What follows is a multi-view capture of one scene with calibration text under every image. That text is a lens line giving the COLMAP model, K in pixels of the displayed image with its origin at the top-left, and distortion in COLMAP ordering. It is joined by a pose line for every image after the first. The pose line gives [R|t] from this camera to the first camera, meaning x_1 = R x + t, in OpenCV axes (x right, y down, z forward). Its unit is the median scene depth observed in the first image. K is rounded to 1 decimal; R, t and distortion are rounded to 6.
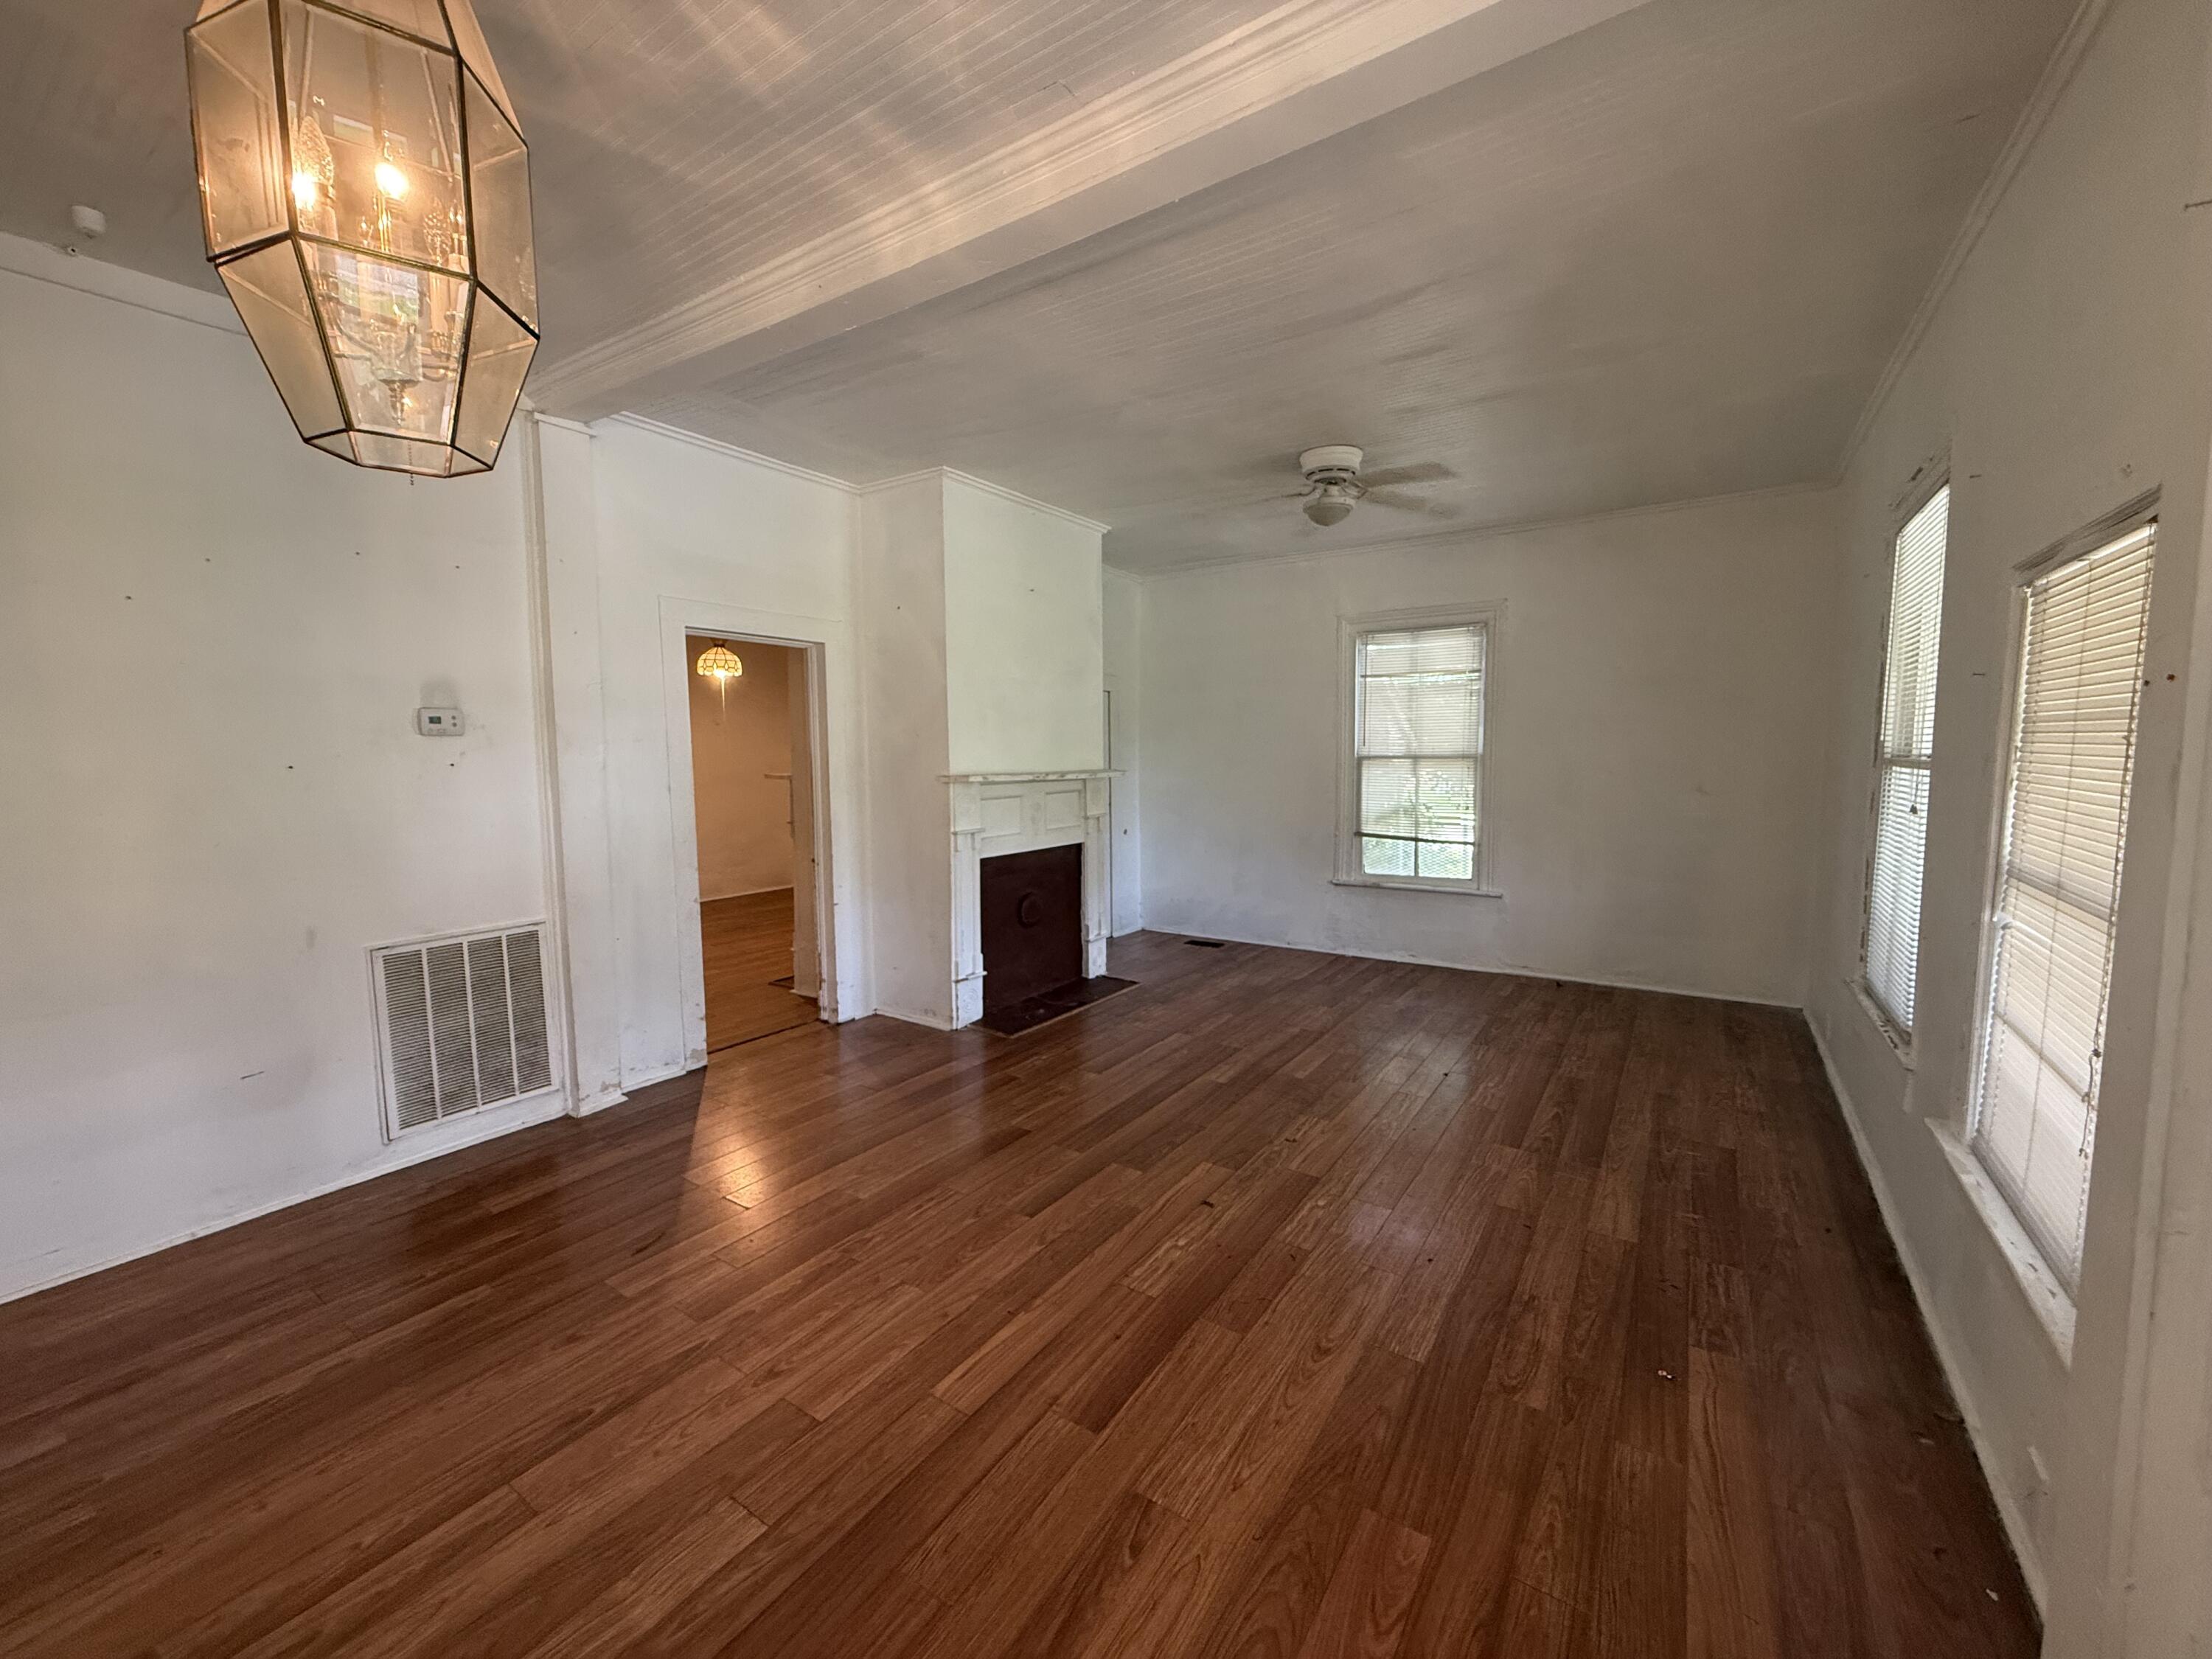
lens RADIAL K [[889.1, 0, 1106.0], [0, 889.1, 829.5], [0, 0, 1]] dist [0.001385, -0.000053]
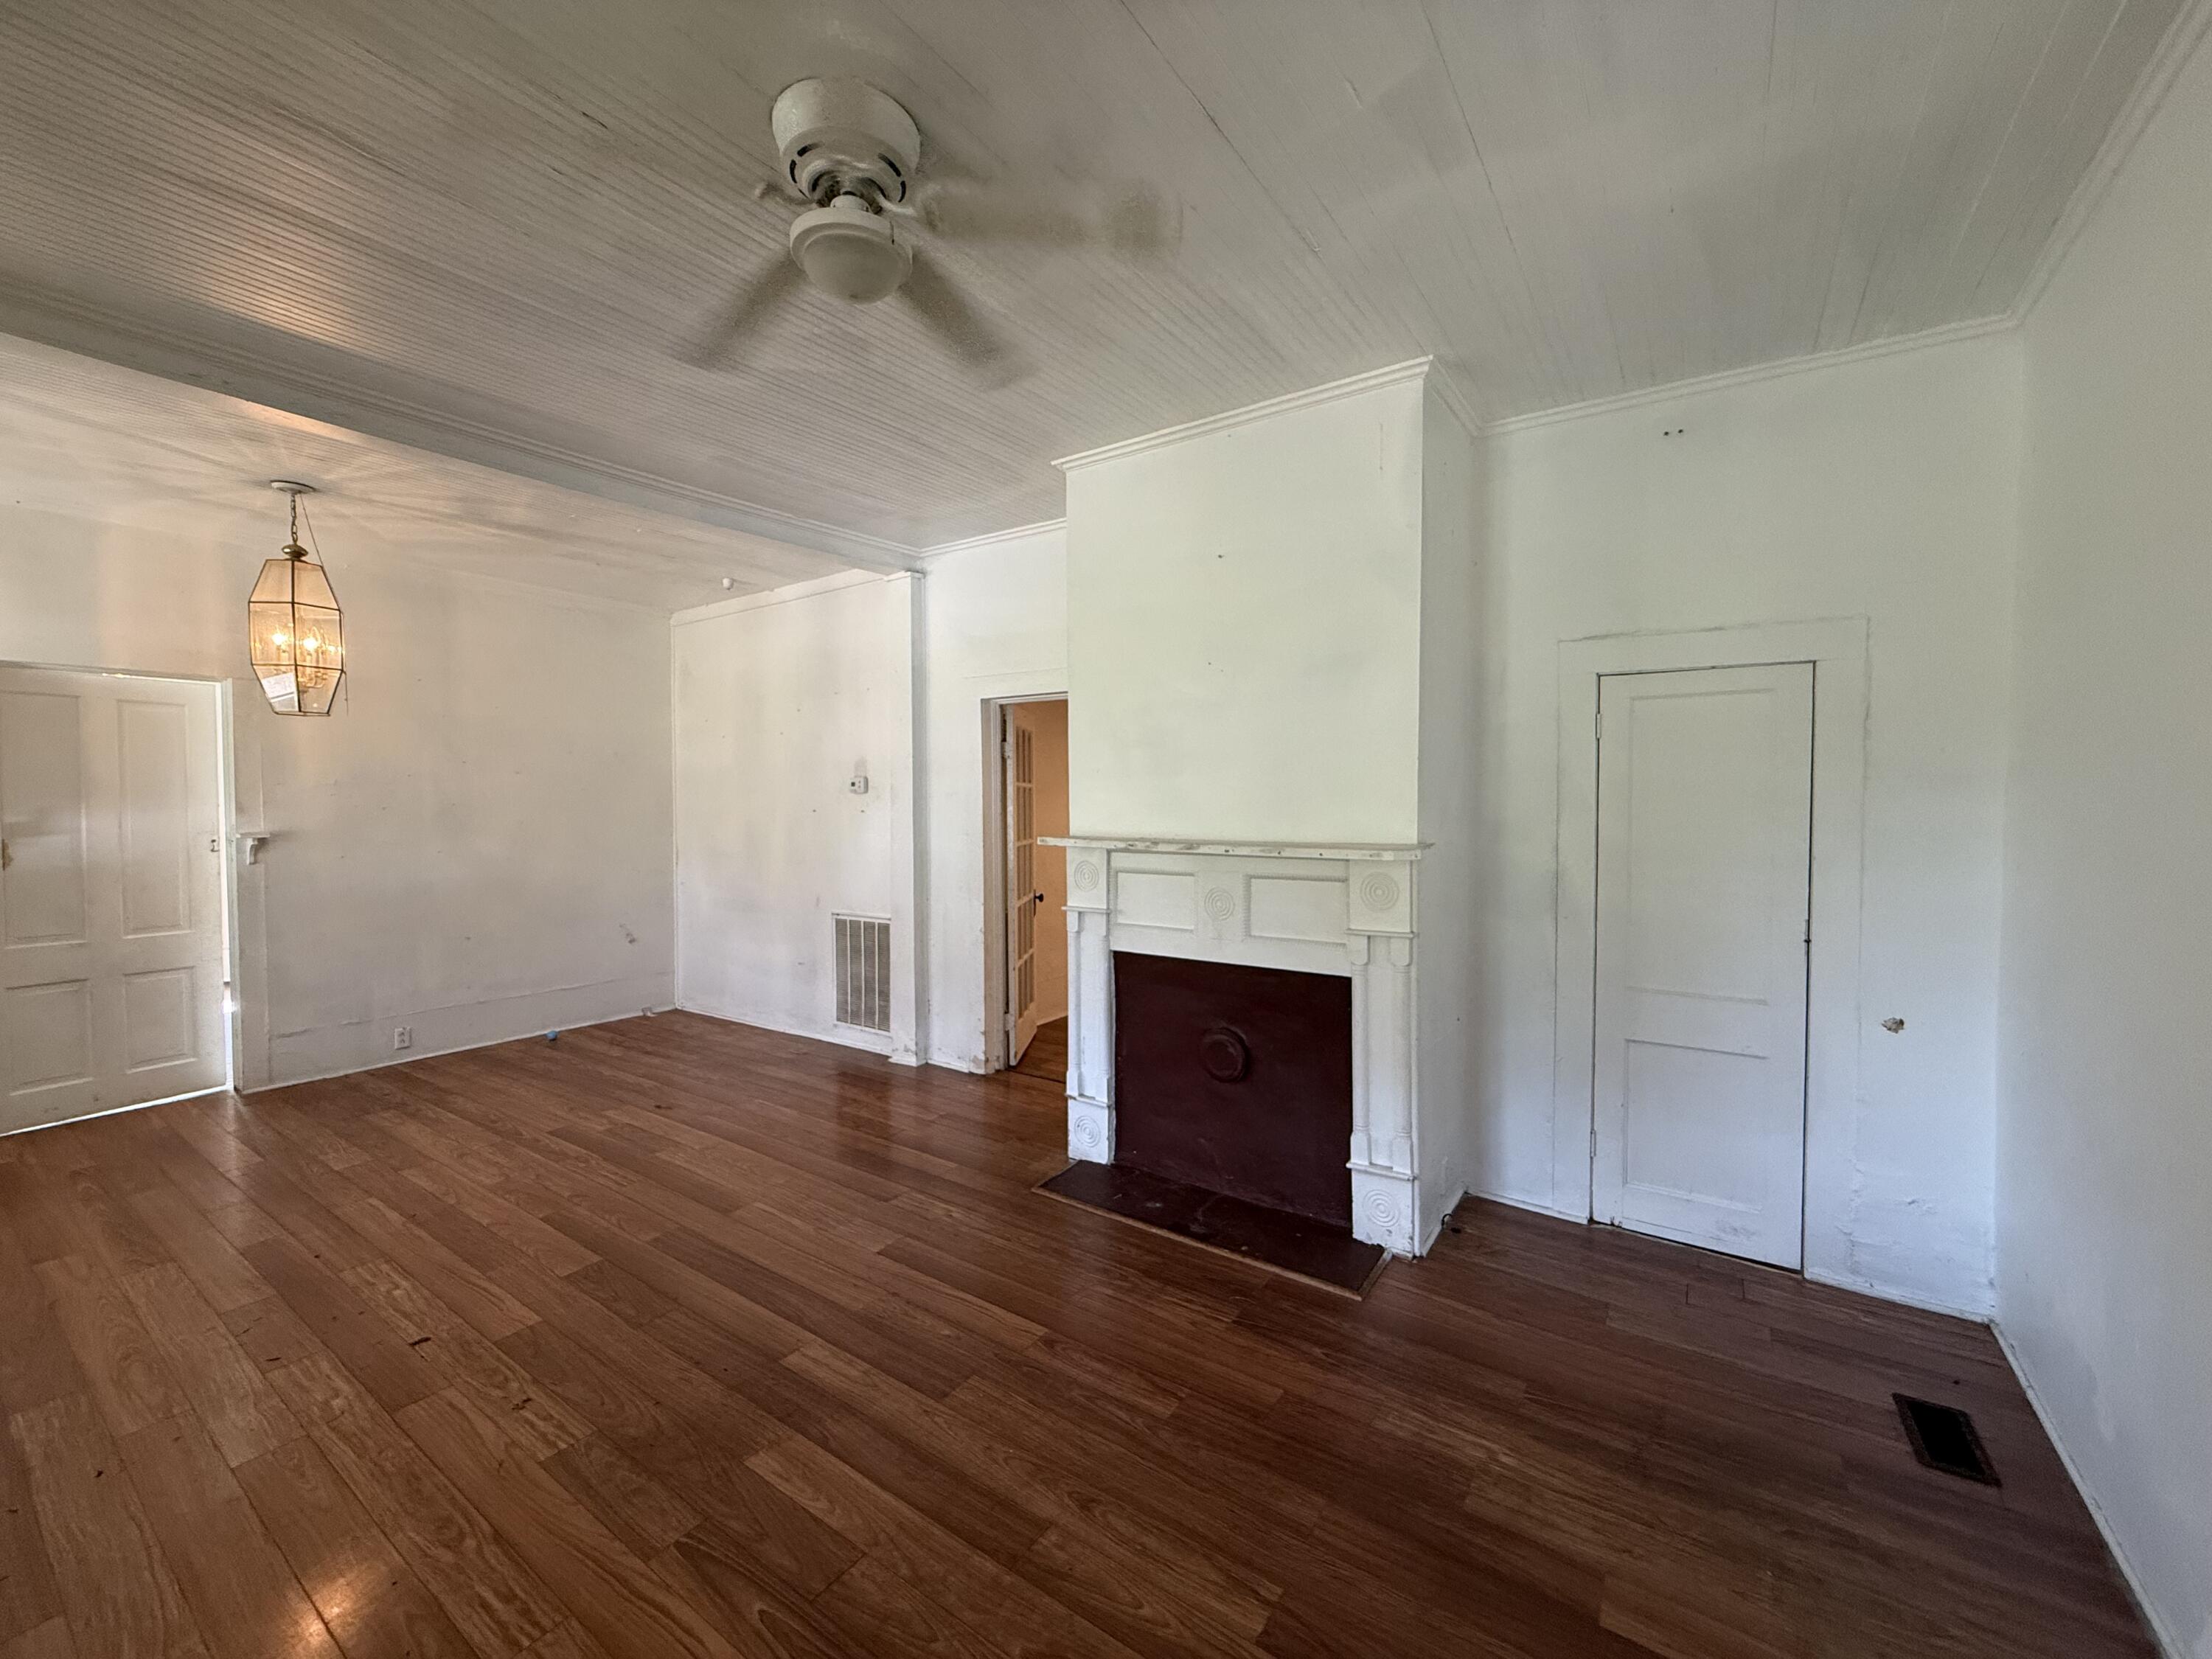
lens RADIAL K [[889.1, 0, 1106.0], [0, 889.1, 829.5], [0, 0, 1]] dist [0.001385, -0.000053]
pose [[-0.022866, 0.035167, -0.999120, 0.770812], [-0.089065, 0.995336, 0.037072, -0.122122], [0.995763, 0.089834, -0.019628, 1.292429]]
